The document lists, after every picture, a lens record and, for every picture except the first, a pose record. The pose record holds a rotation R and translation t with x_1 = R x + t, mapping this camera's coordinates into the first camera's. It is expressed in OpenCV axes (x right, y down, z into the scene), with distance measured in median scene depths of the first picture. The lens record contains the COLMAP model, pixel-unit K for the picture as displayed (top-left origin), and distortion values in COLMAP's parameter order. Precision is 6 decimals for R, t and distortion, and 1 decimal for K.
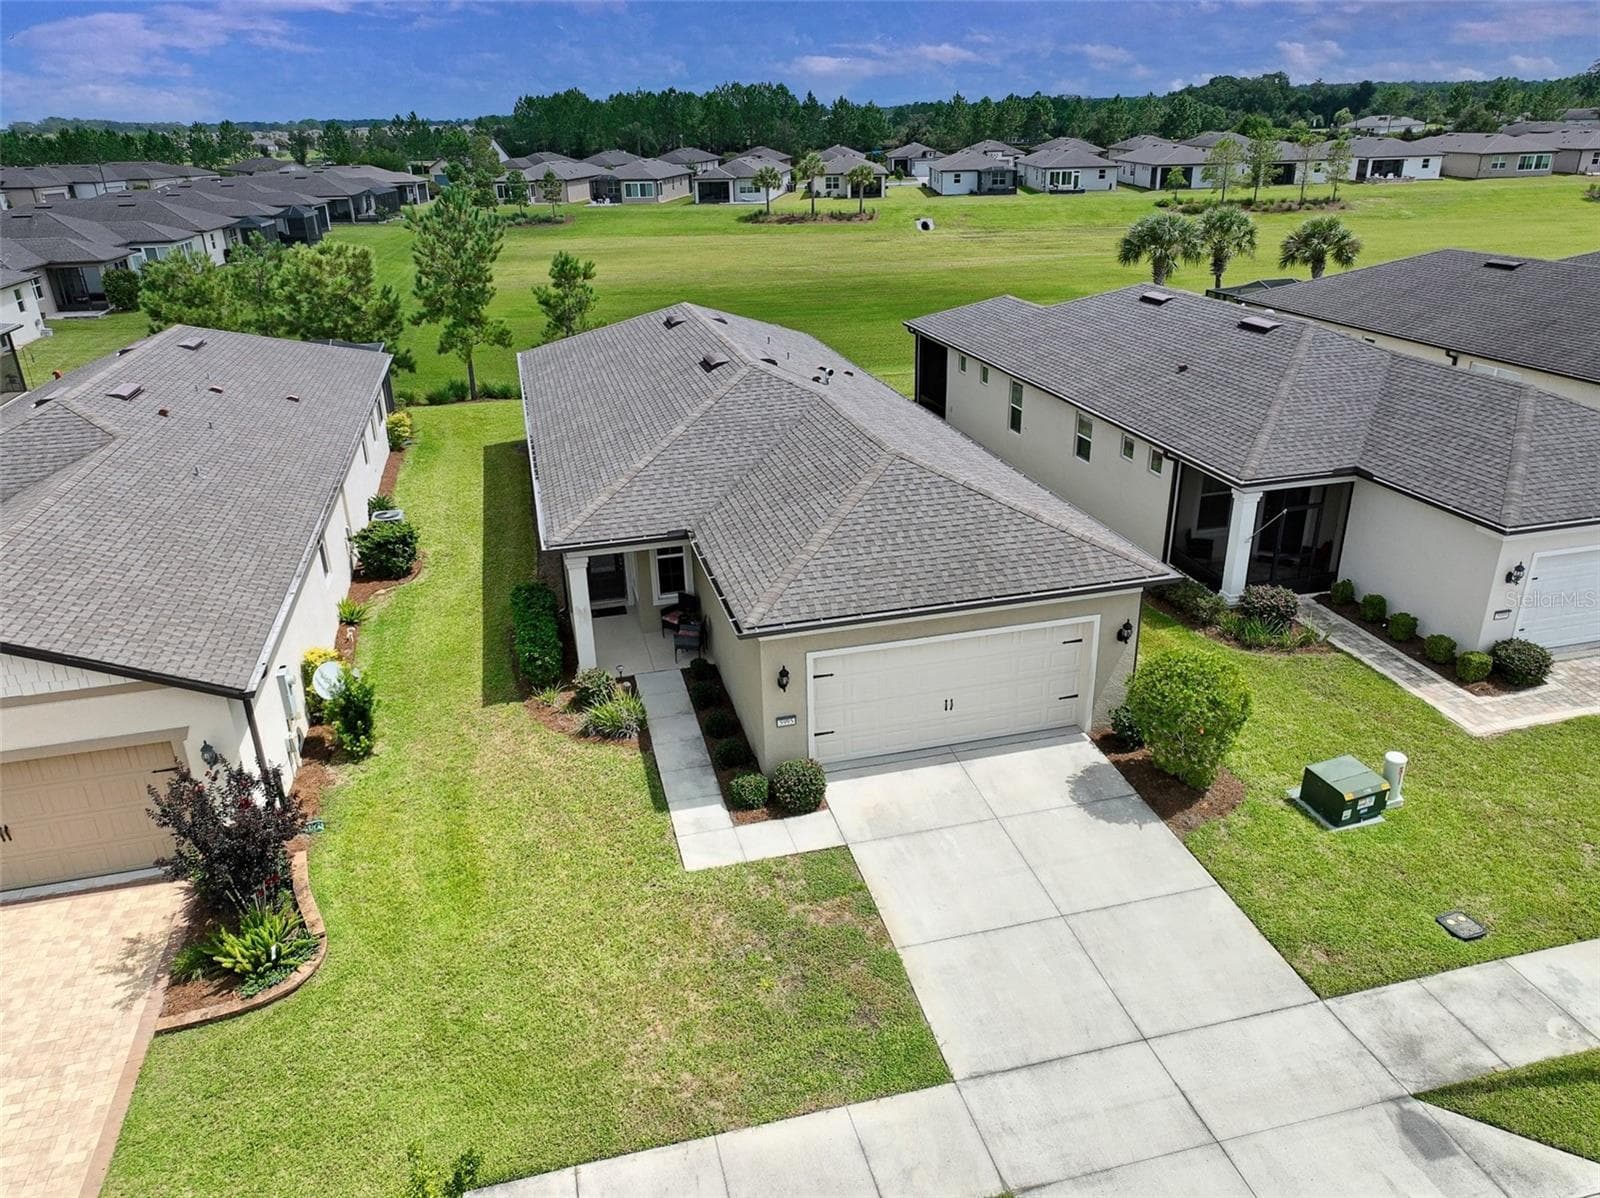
lens RADIAL K [[1121.6, 0, 796.3], [0, 1121.6, 597.5], [0, 0, 1]] dist [-0.005653, 0.023591]
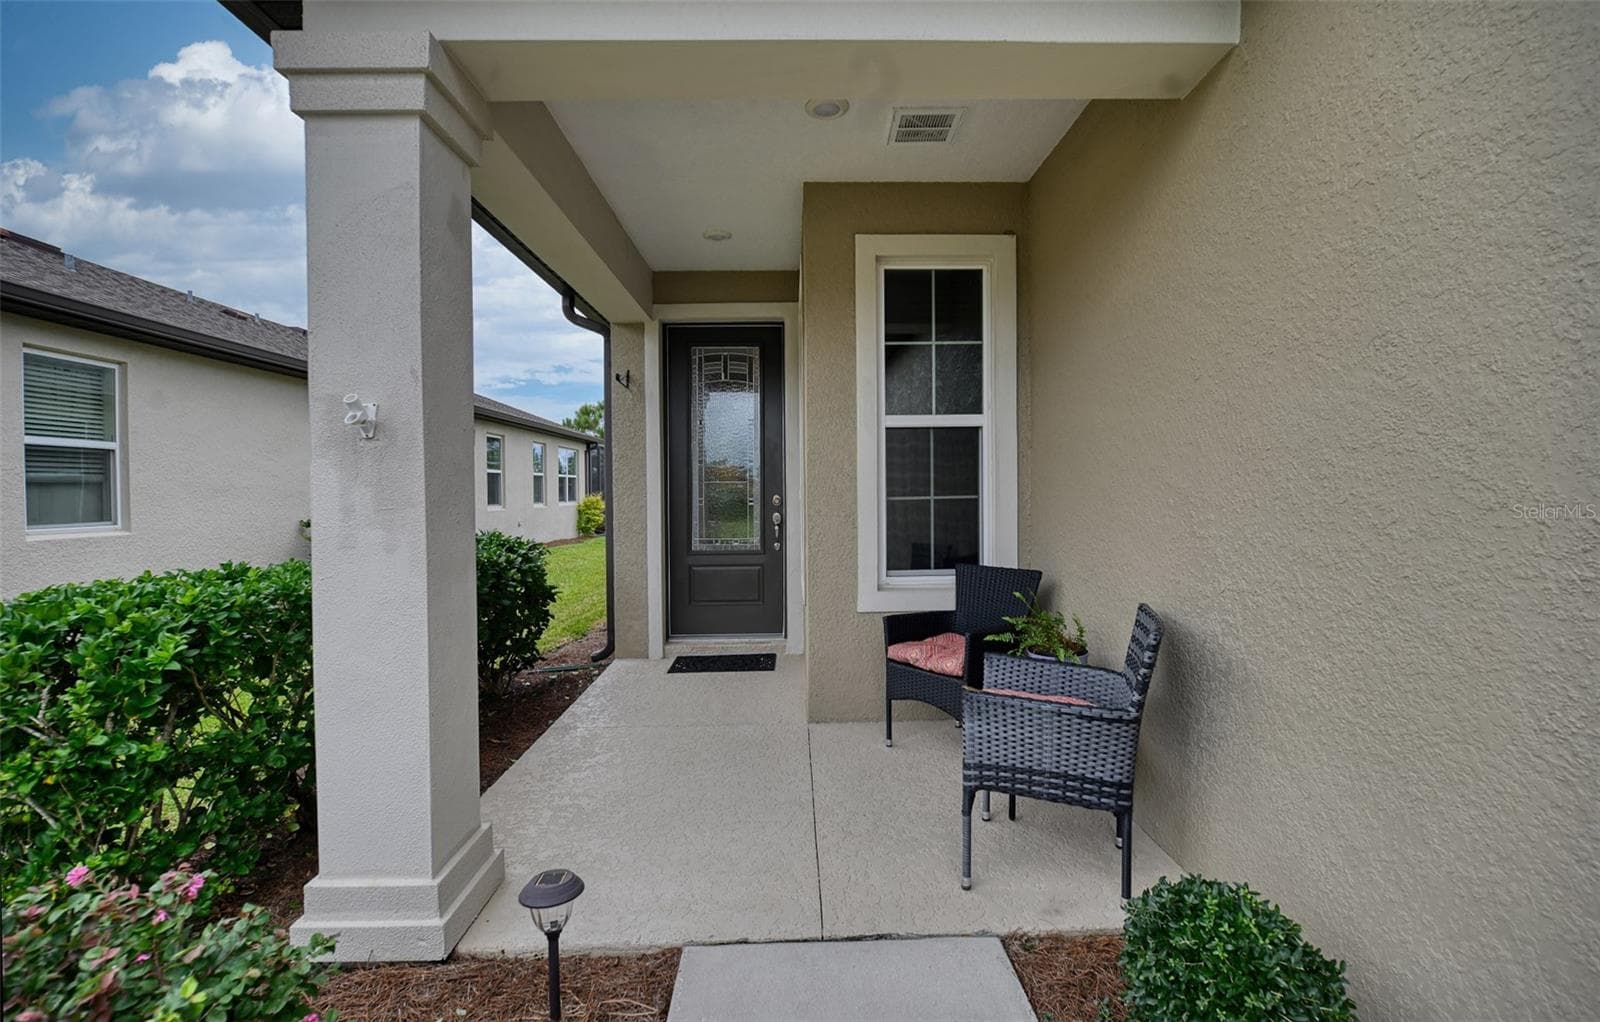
lens RADIAL K [[700.3, 0, 800.0], [0, 700.3, 511.0], [0, 0, 1]] dist [-0.000031, -0.000005]
pose [[0.973075, 0.019804, -0.229635, -0.103568], [-0.102376, 0.929766, -0.353631, 0.044699], [0.206504, 0.367618, 0.906760, 0.839391]]
